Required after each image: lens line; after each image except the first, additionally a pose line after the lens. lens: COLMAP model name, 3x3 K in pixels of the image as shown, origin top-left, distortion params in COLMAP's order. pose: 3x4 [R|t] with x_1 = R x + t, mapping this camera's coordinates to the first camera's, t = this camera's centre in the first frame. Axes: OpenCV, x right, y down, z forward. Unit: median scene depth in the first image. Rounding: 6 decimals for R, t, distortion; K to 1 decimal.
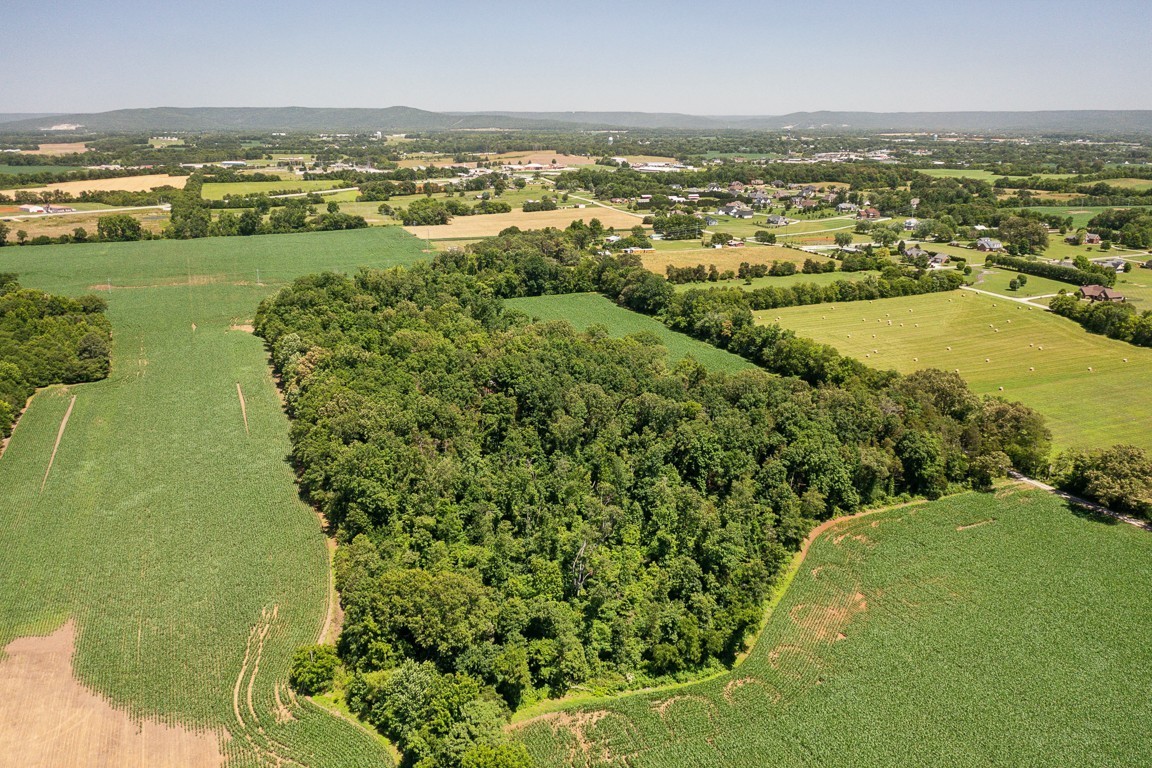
lens RADIAL K [[924.2, 0, 572.7], [0, 924.2, 331.7], [0, 0, 1]] dist [-0.019548, -0.001480]
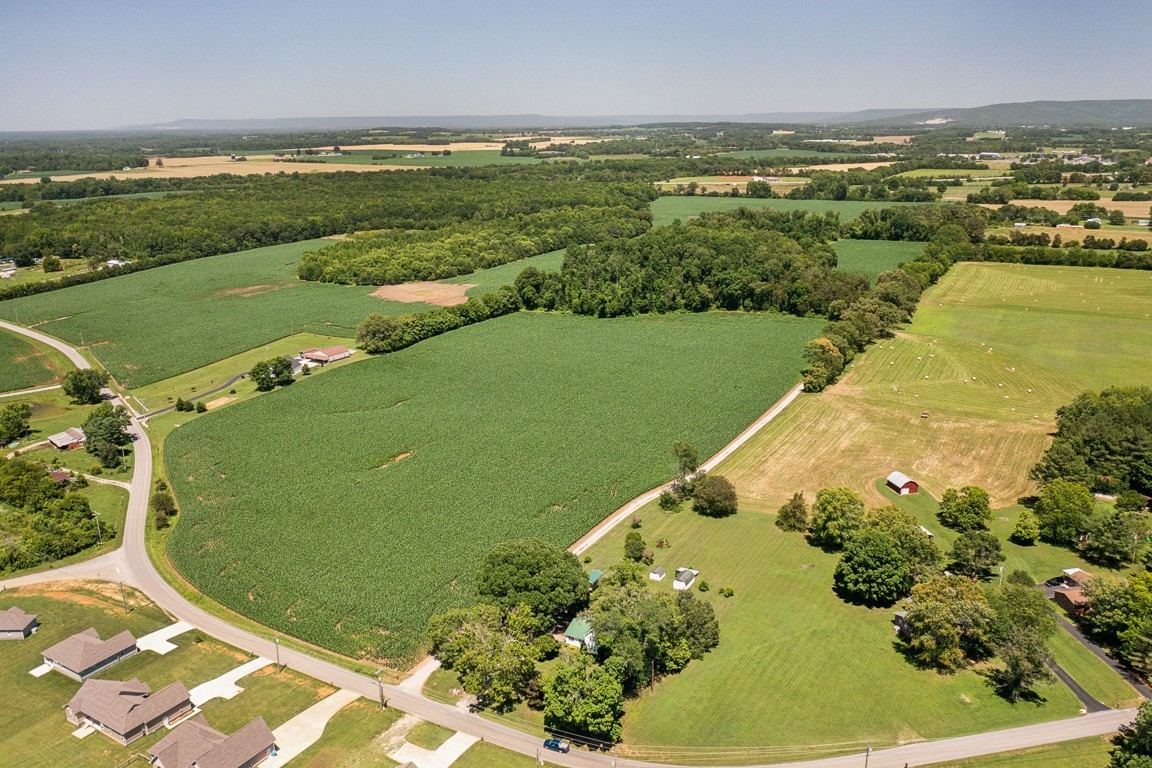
lens RADIAL K [[924.2, 0, 572.7], [0, 924.2, 331.7], [0, 0, 1]] dist [-0.019548, -0.001480]
pose [[0.626888, 0.165836, -0.761255, 0.345359], [-0.160908, 0.983577, 0.081761, 0.028917], [0.762312, 0.071237, 0.643277, -0.131908]]
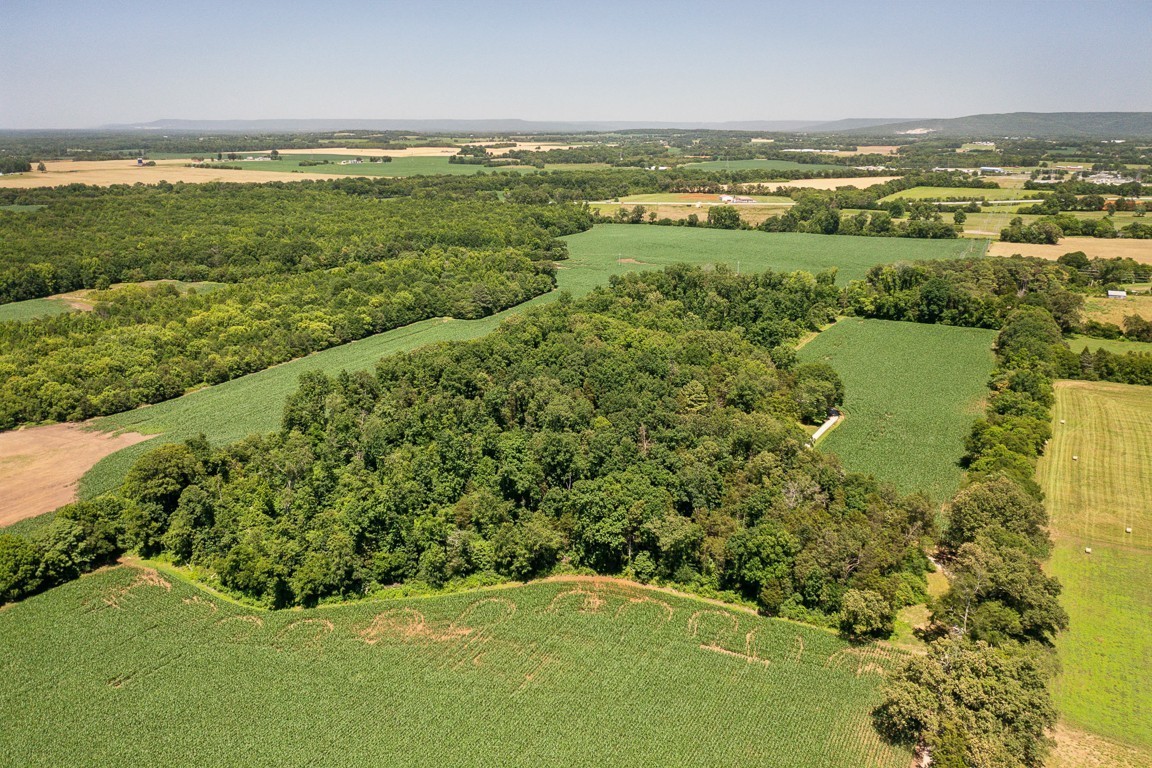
lens RADIAL K [[911.4, 0, 573.8], [0, 911.4, 326.7], [0, 0, 1]] dist [-0.015769, -0.004977]
pose [[0.640845, 0.165644, -0.749586, 0.180381], [-0.171416, 0.982666, 0.070602, -0.017694], [0.748287, 0.083246, 0.658131, 0.079090]]
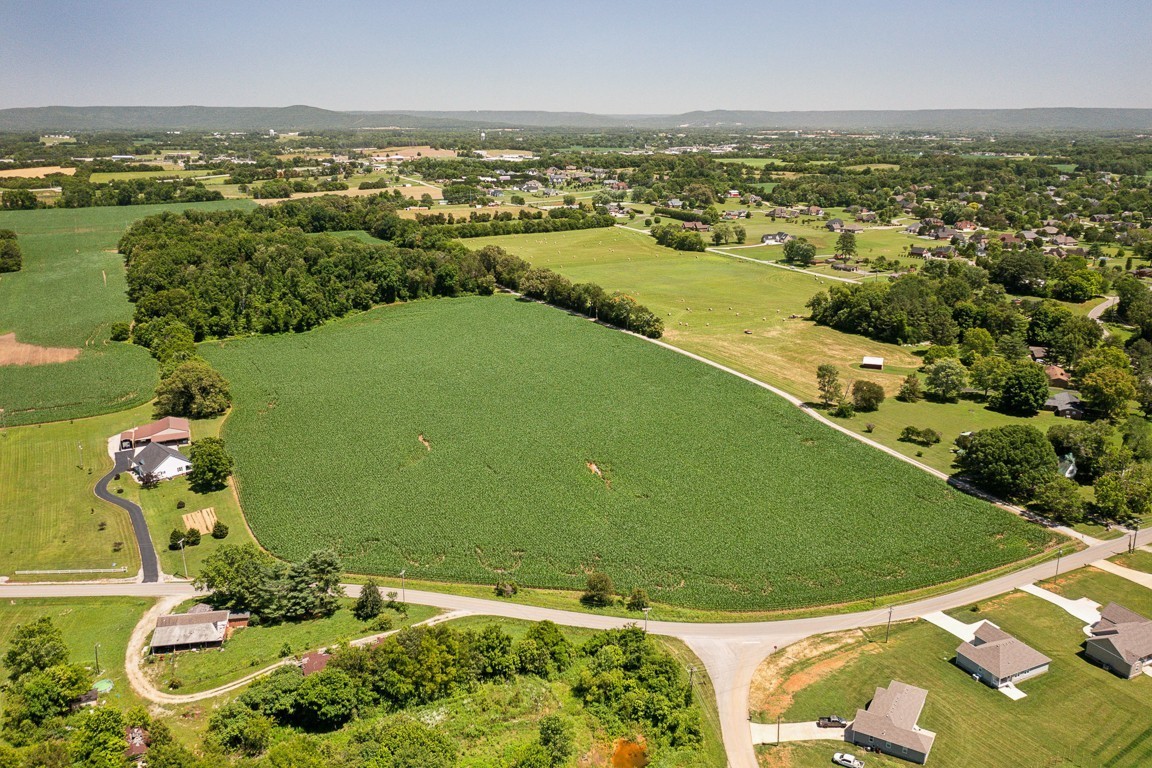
lens RADIAL K [[924.2, 0, 572.7], [0, 924.2, 331.7], [0, 0, 1]] dist [-0.019548, -0.001480]
pose [[0.995627, -0.020796, 0.091077, 0.102392], [0.020729, 0.999784, 0.001680, 0.056957], [-0.091092, 0.000215, 0.995842, -0.227986]]
